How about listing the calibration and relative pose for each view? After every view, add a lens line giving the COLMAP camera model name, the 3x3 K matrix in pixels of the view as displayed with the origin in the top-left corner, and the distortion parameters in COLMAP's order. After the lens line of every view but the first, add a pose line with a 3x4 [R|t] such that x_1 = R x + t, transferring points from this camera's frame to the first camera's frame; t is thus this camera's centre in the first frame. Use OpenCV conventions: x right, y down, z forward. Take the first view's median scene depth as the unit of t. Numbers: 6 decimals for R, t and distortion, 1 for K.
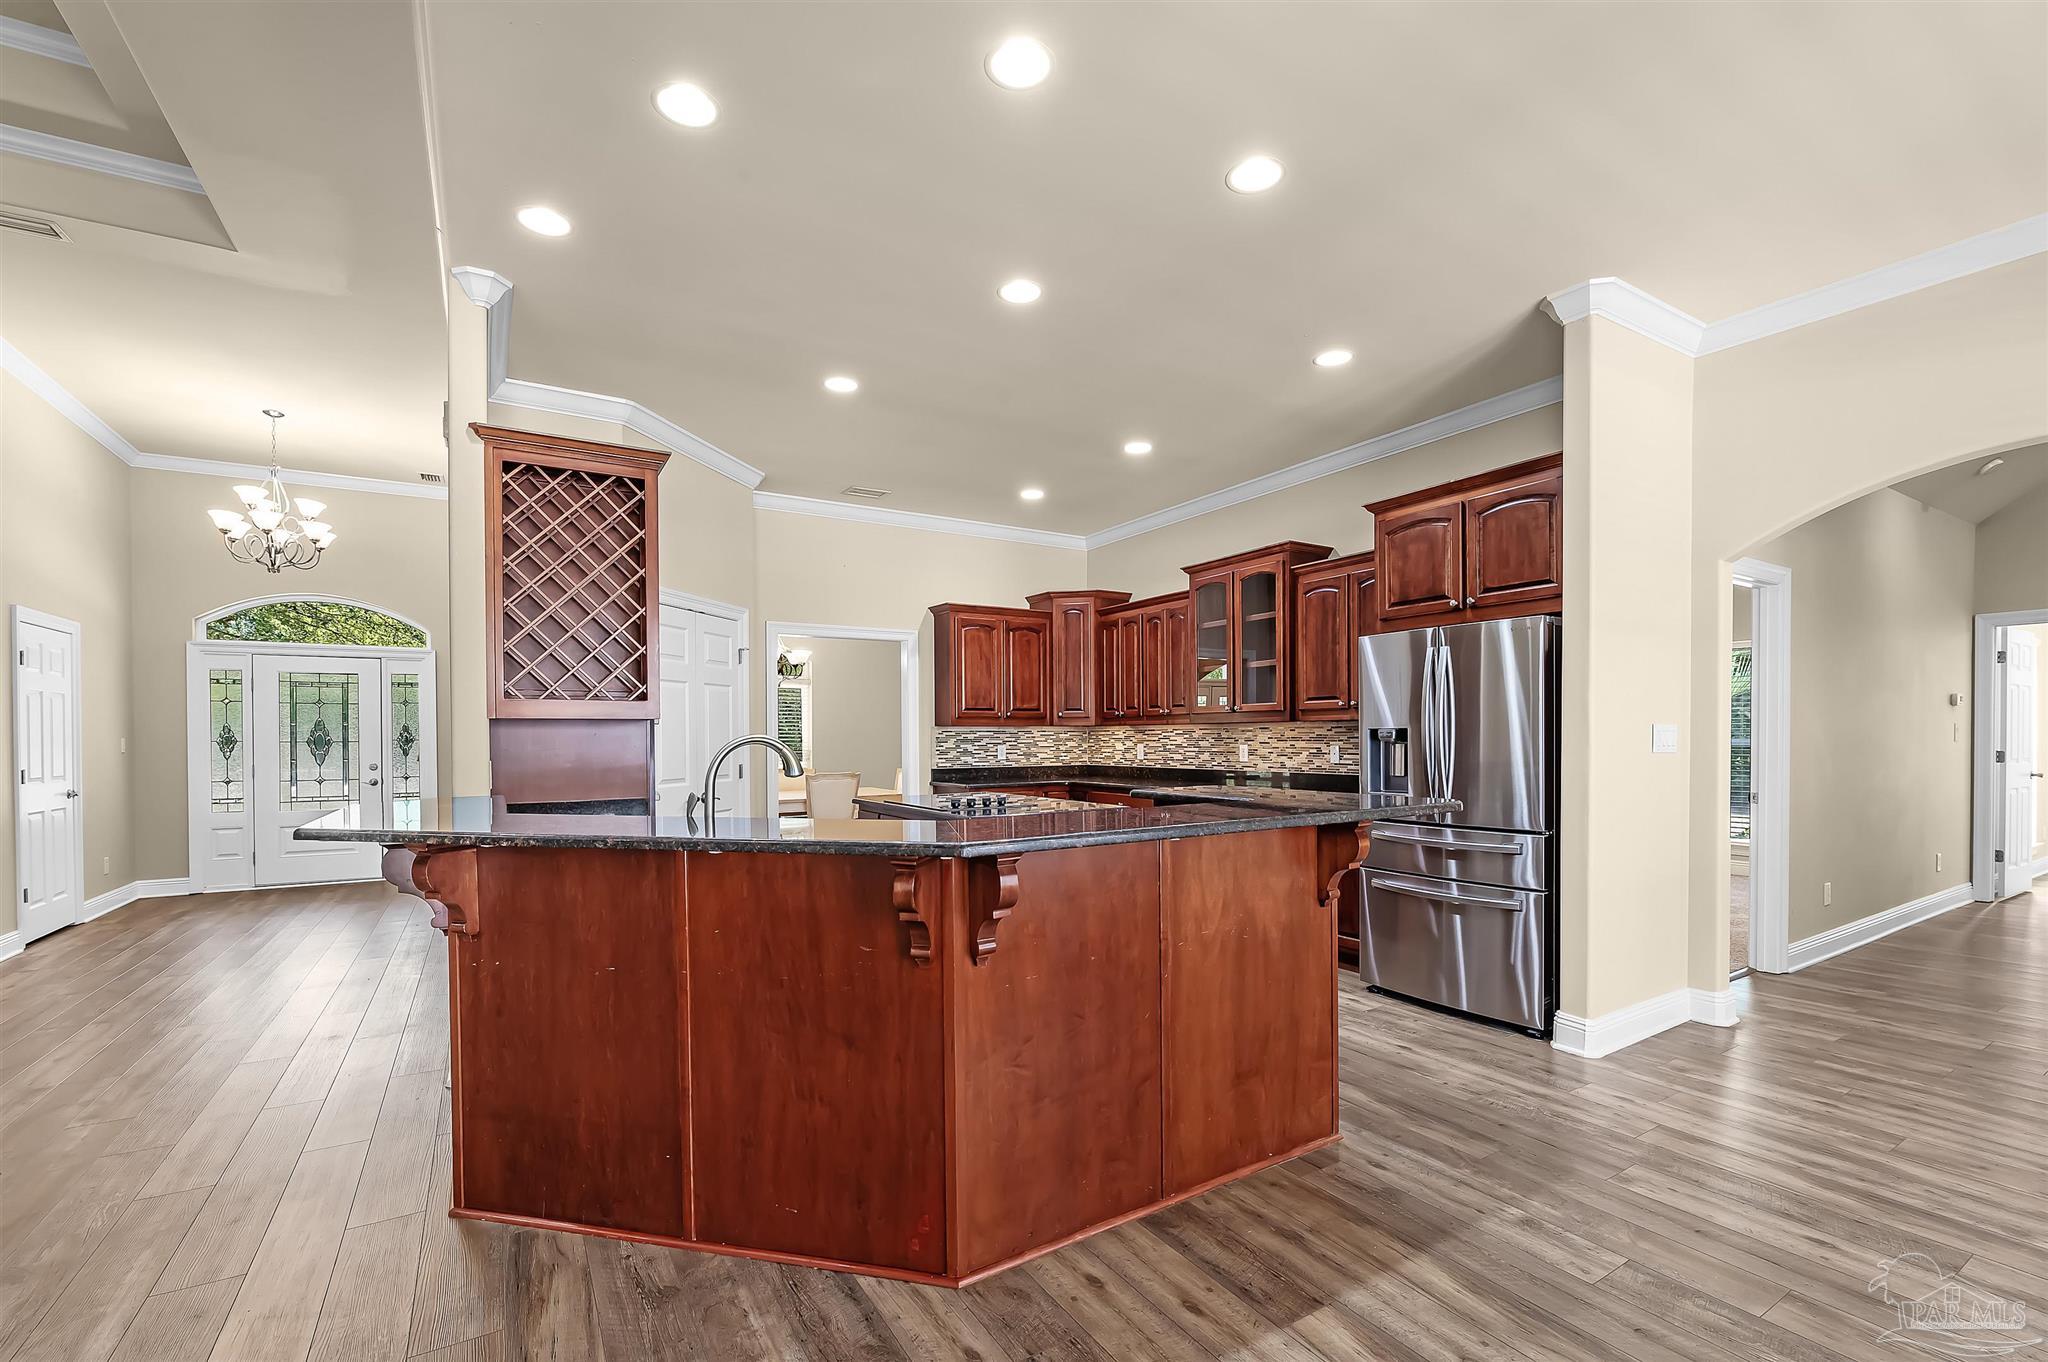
lens RADIAL K [[881.5, 0, 1028.9], [0, 881.5, 744.0], [0, 0, 1]] dist [-0.003539, -0.000183]
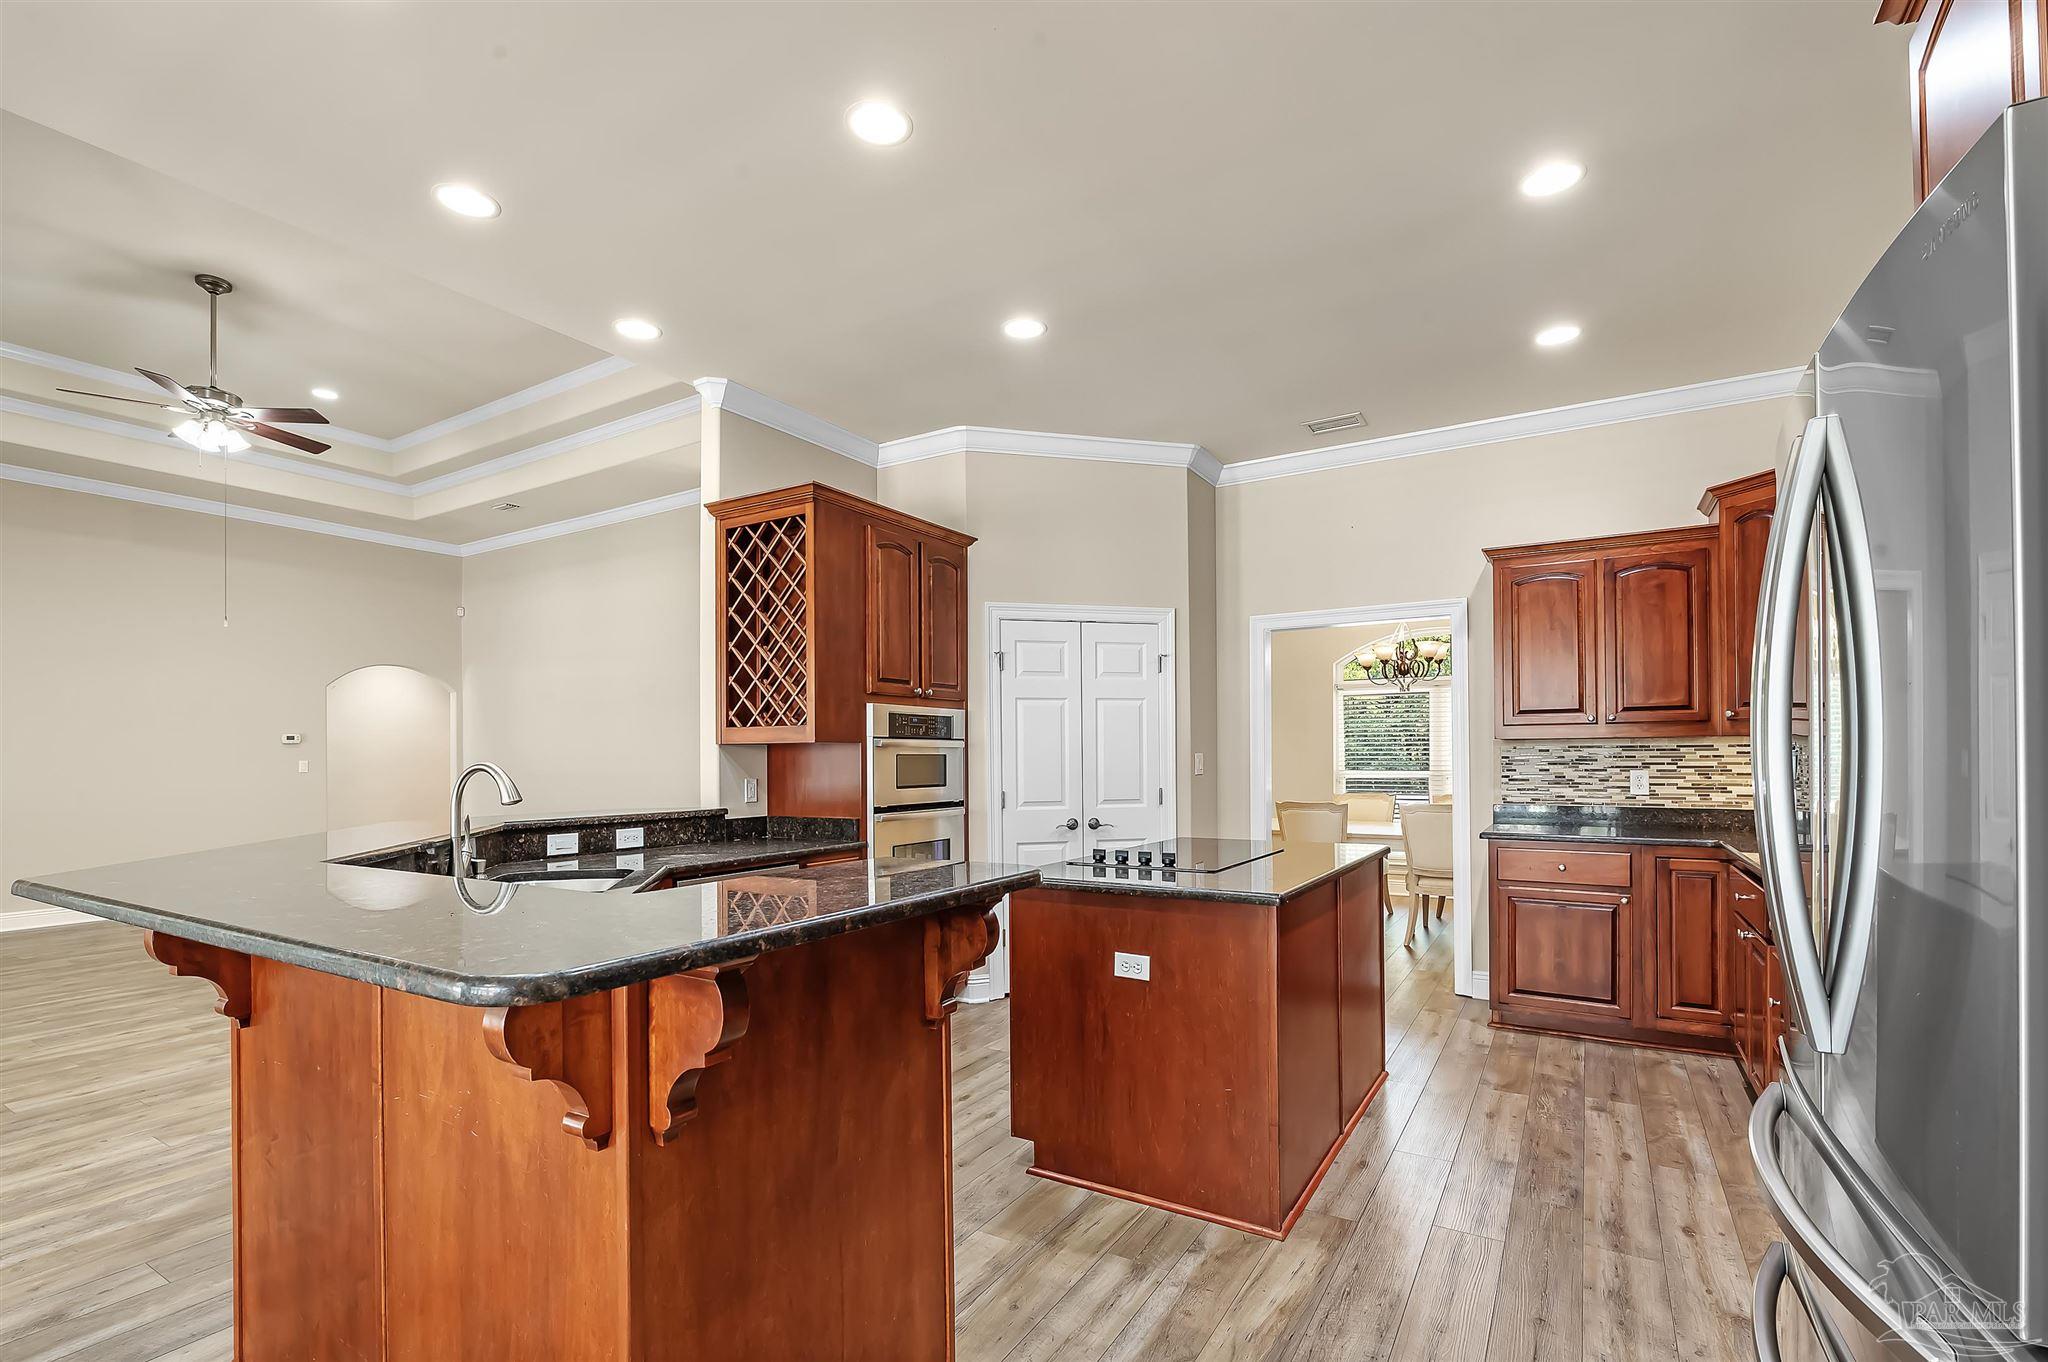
lens RADIAL K [[914.5, 0, 1037.4], [0, 914.5, 750.6], [0, 0, 1]] dist [-0.010407, -0.000270]
pose [[0.463800, -0.002295, -0.885937, 0.445677], [-0.003685, 0.999983, -0.004519, -0.010227], [0.885933, 0.005361, 0.463783, 0.509515]]
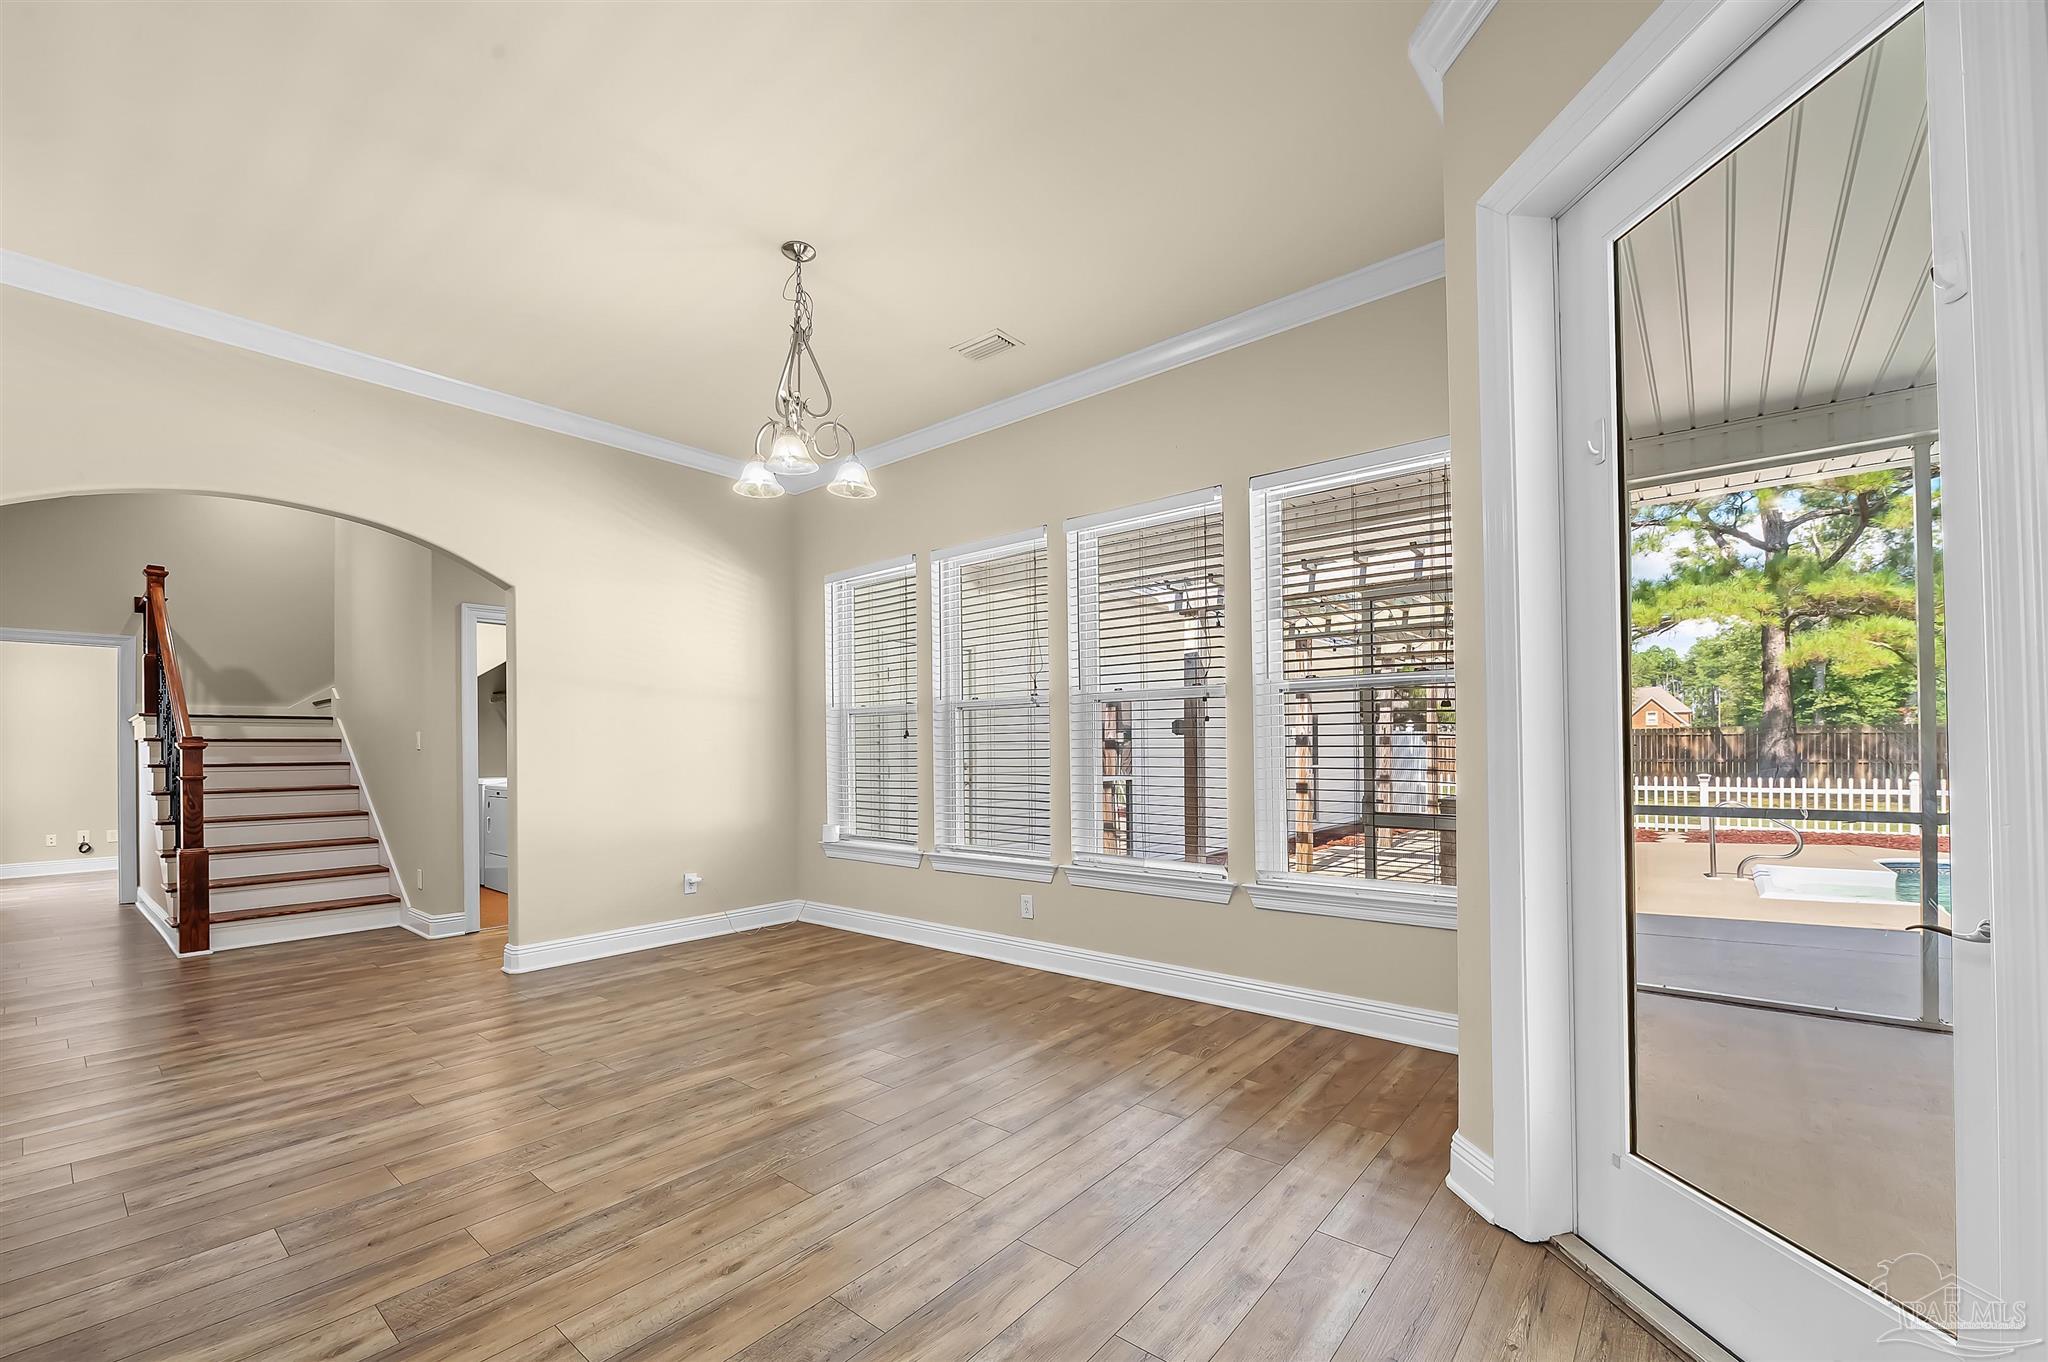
lens RADIAL K [[834.9, 0, 1049.1], [0, 834.9, 748.4], [0, 0, 1]] dist [-0.015052, -0.000061]
pose [[-0.340288, 0.013429, 0.940225, -0.203637], [0.021343, 0.999751, -0.006555, 0.025165], [-0.940079, 0.017836, -0.340490, 0.191368]]
